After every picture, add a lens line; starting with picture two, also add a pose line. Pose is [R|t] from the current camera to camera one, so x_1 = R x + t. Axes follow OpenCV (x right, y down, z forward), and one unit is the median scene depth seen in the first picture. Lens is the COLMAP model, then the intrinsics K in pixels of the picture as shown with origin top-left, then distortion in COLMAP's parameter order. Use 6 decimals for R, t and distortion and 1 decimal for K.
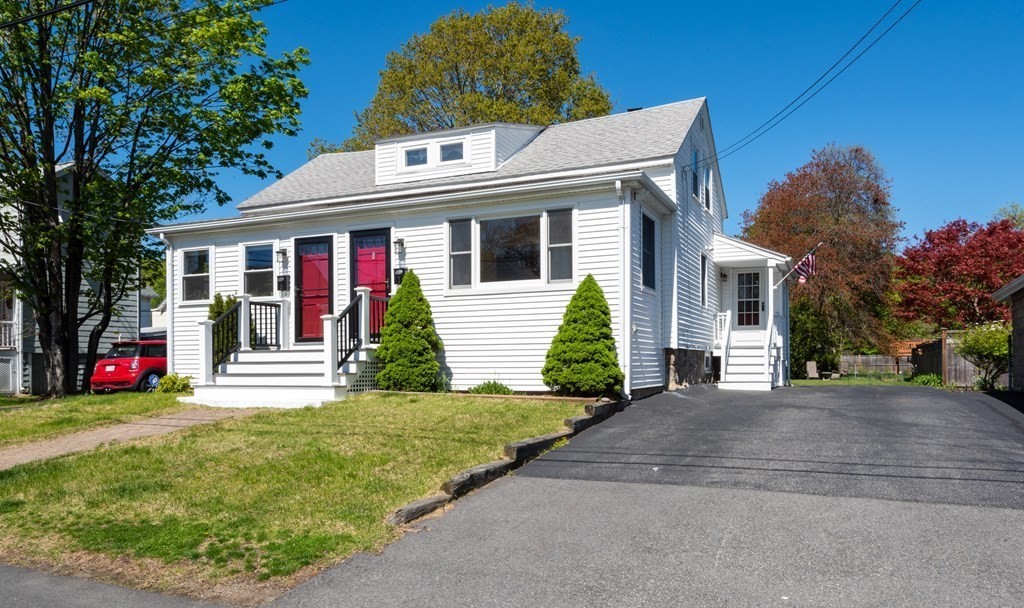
lens RADIAL K [[699.8, 0, 512.0], [0, 699.8, 304.0], [0, 0, 1]] dist [0.006686, 0.000672]
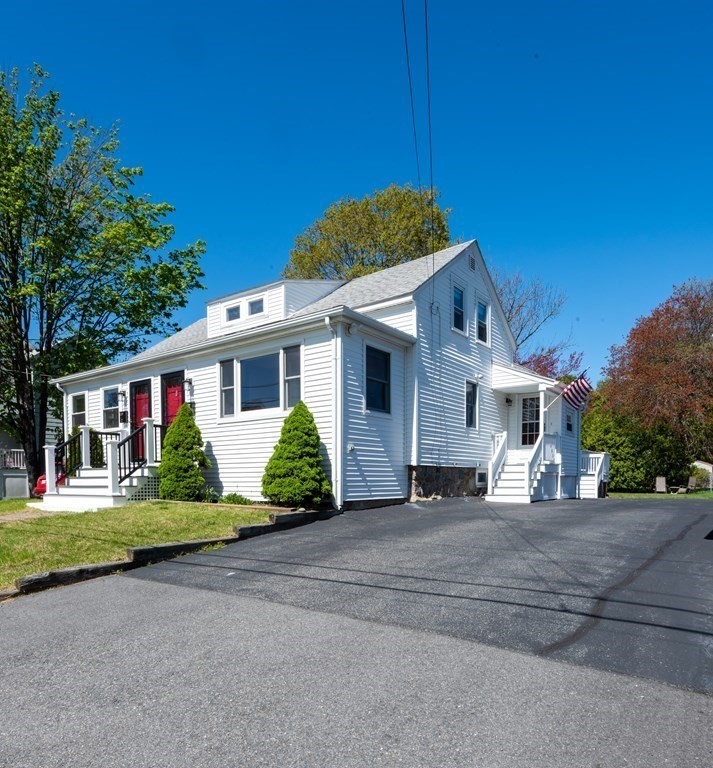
lens RADIAL K [[524.8, 0, 355.9], [0, 524.8, 459.1], [0, 0, 1]] dist [0.008046, 0.001391]
pose [[0.970204, -0.007923, -0.242159, 0.361064], [0.019199, 0.998837, 0.044239, 0.014641], [0.241526, -0.047570, 0.969228, 0.160720]]
